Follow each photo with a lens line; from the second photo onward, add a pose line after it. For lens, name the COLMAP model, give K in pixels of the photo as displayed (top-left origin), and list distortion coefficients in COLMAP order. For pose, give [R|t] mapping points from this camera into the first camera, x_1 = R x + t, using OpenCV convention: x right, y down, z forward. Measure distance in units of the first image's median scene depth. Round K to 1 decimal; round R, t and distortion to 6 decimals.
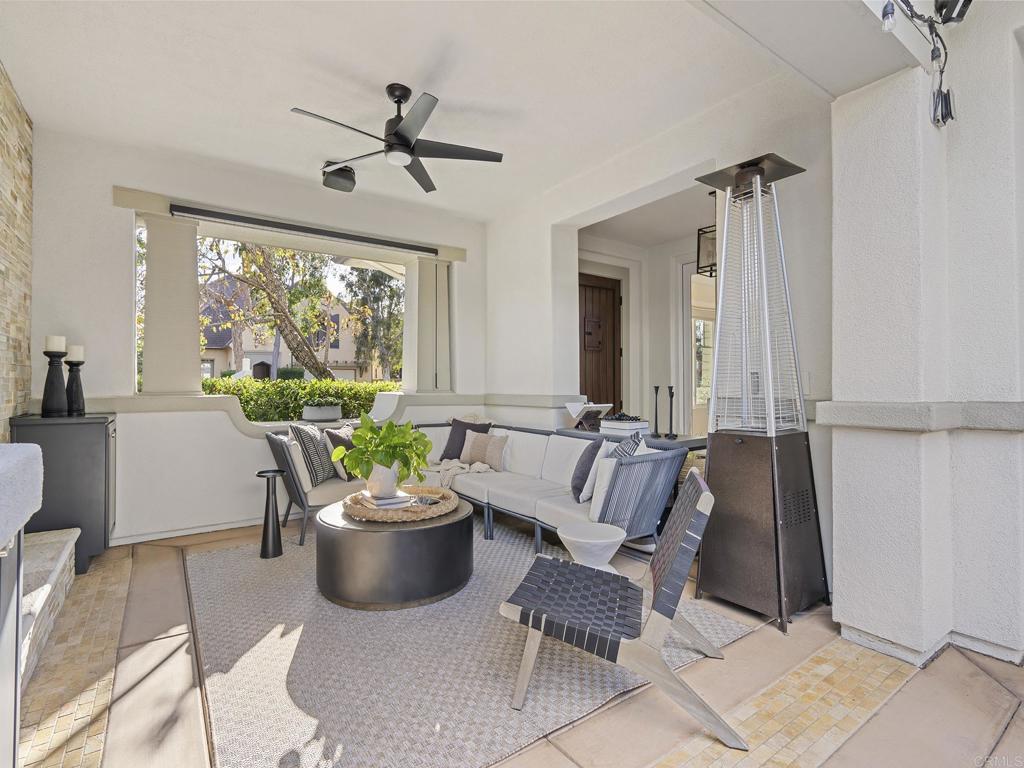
lens RADIAL K [[504.4, 0, 514.3], [0, 504.4, 384.8], [0, 0, 1]] dist [0.001016, 0.000144]
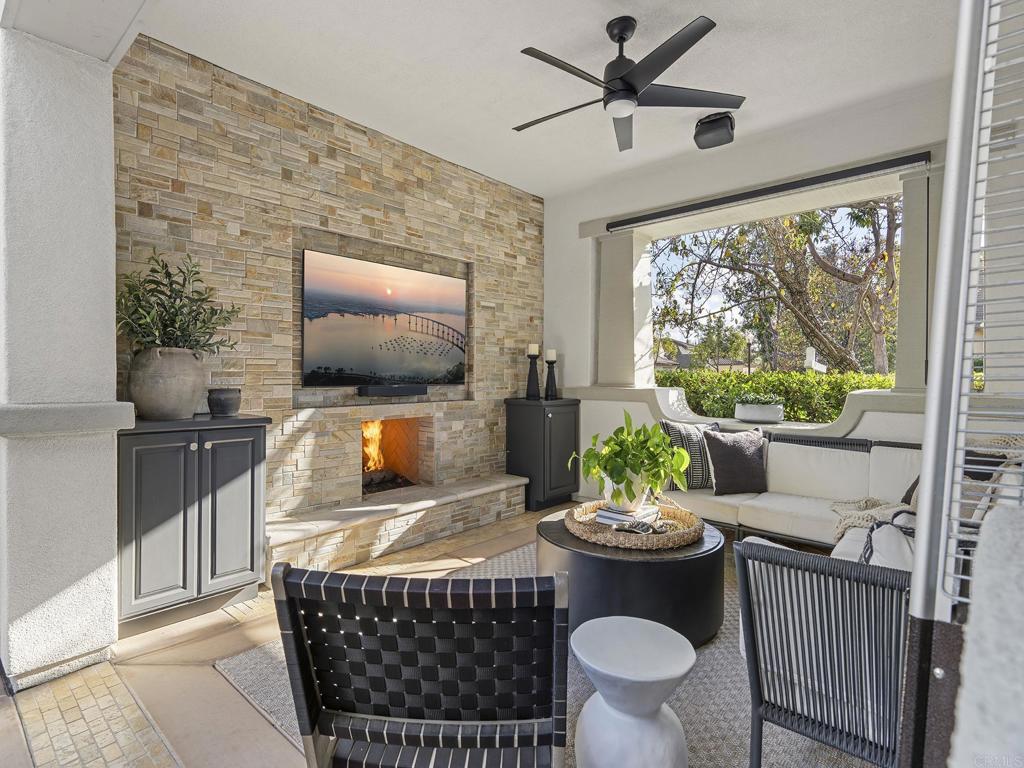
lens RADIAL K [[543.7, 0, 514.5], [0, 543.7, 380.0], [0, 0, 1]] dist [0.024933, 0.000265]
pose [[0.210414, 0.013837, -0.977515, 0.590104], [-0.001819, 0.999904, 0.013762, -0.014134], [0.977611, -0.001118, 0.210419, 0.599974]]
